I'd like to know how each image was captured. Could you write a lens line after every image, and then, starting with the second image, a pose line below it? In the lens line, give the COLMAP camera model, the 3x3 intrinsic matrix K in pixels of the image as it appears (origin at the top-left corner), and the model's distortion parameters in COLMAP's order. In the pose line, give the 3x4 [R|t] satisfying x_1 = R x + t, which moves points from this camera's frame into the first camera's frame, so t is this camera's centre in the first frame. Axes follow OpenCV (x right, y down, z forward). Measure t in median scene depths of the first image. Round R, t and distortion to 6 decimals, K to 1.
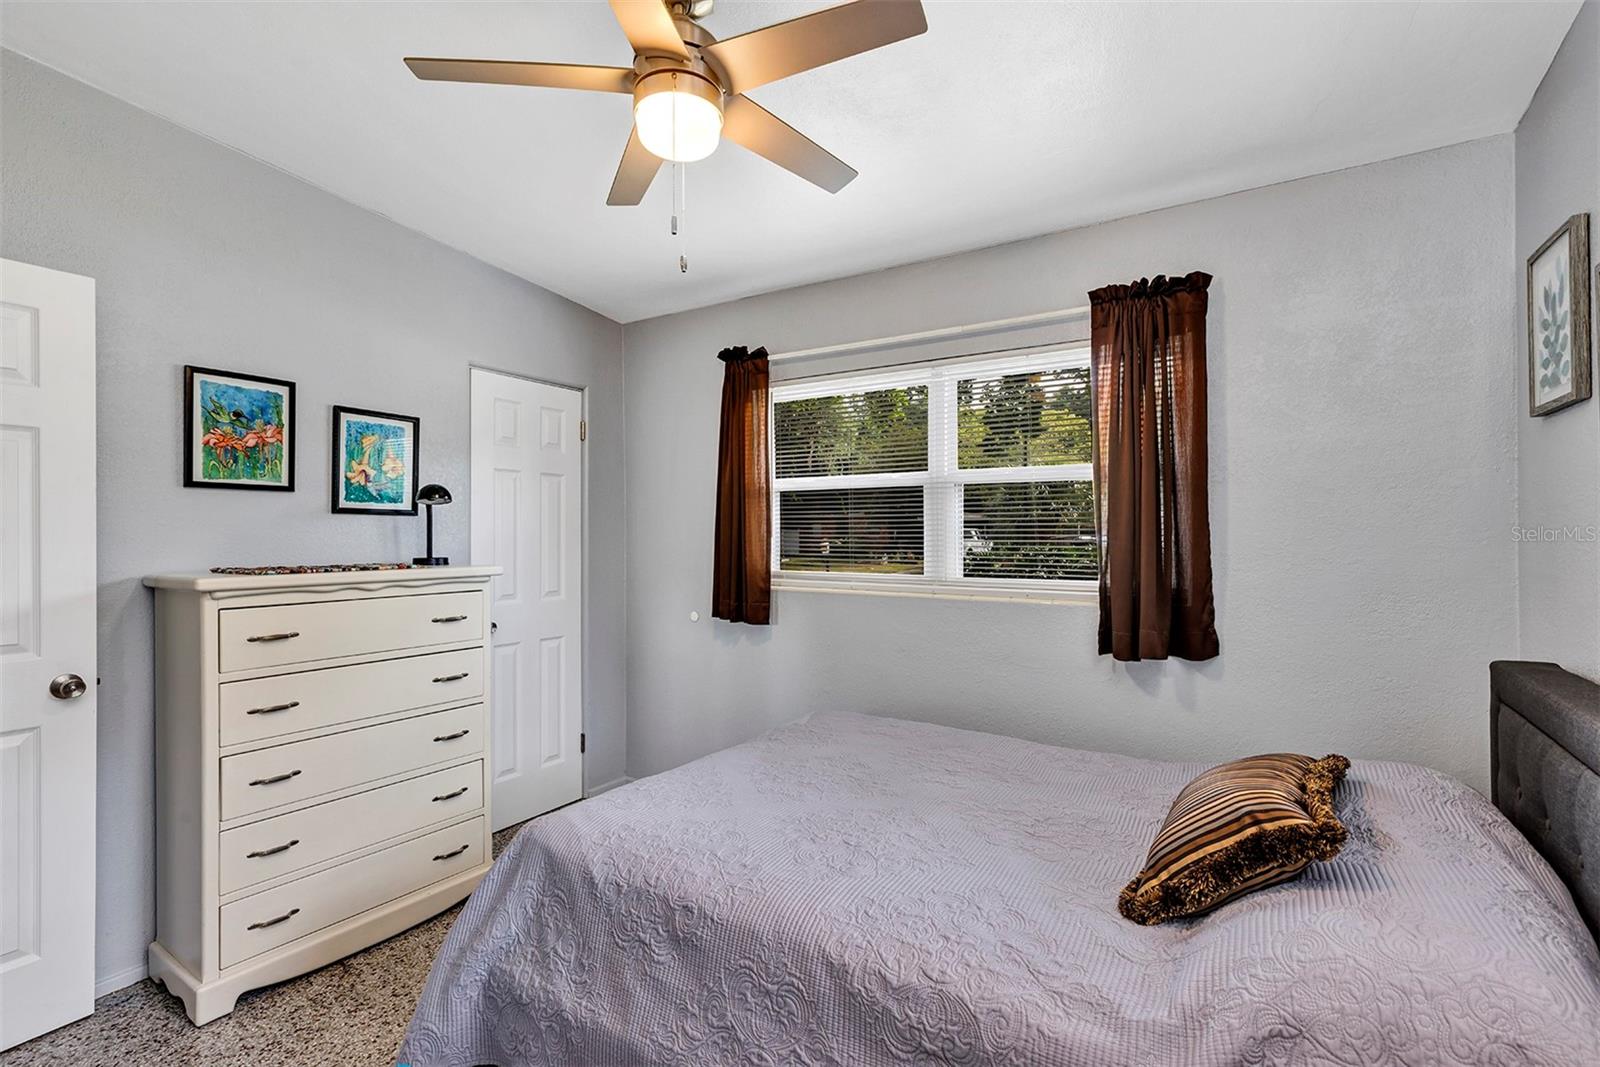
lens RADIAL K [[723.5, 0, 794.1], [0, 723.5, 533.1], [0, 0, 1]] dist [0.011318, 0.000156]
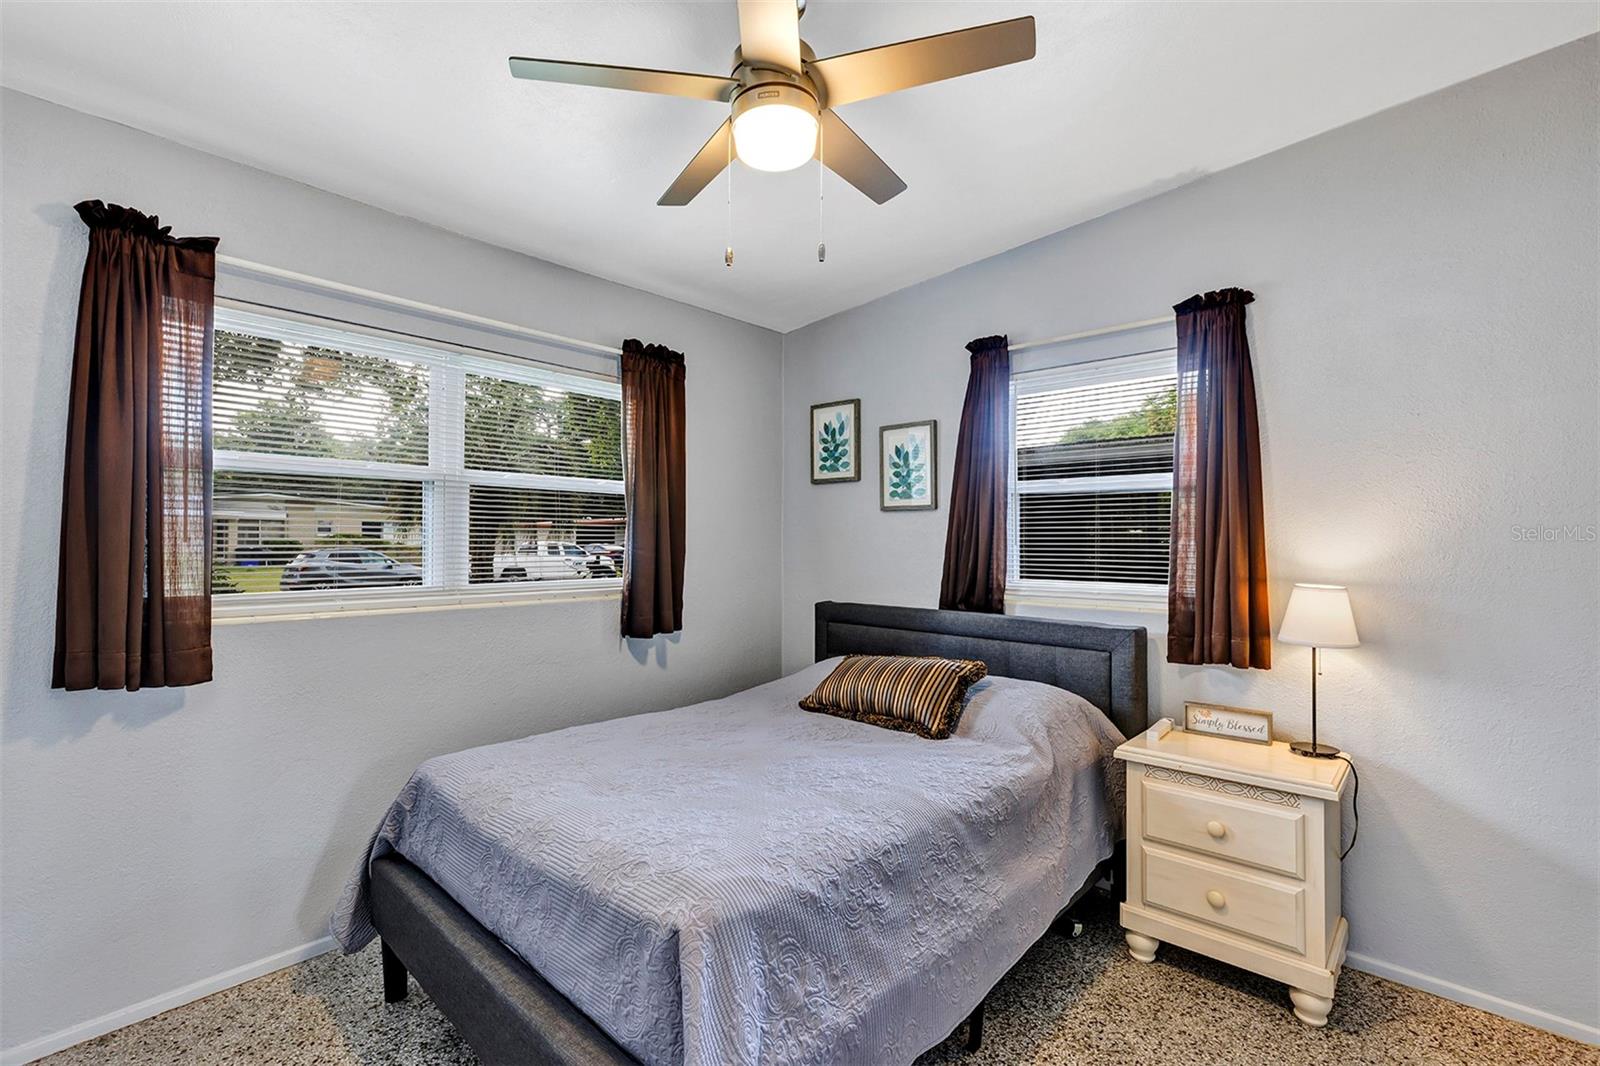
lens RADIAL K [[723.5, 0, 794.1], [0, 723.5, 532.6], [0, 0, 1]] dist [0.011318, 0.000156]
pose [[0.176228, 0.012097, 0.984275, -0.747269], [-0.007238, 0.999913, -0.010993, 0.001773], [-0.984323, -0.005187, 0.176301, 0.517170]]
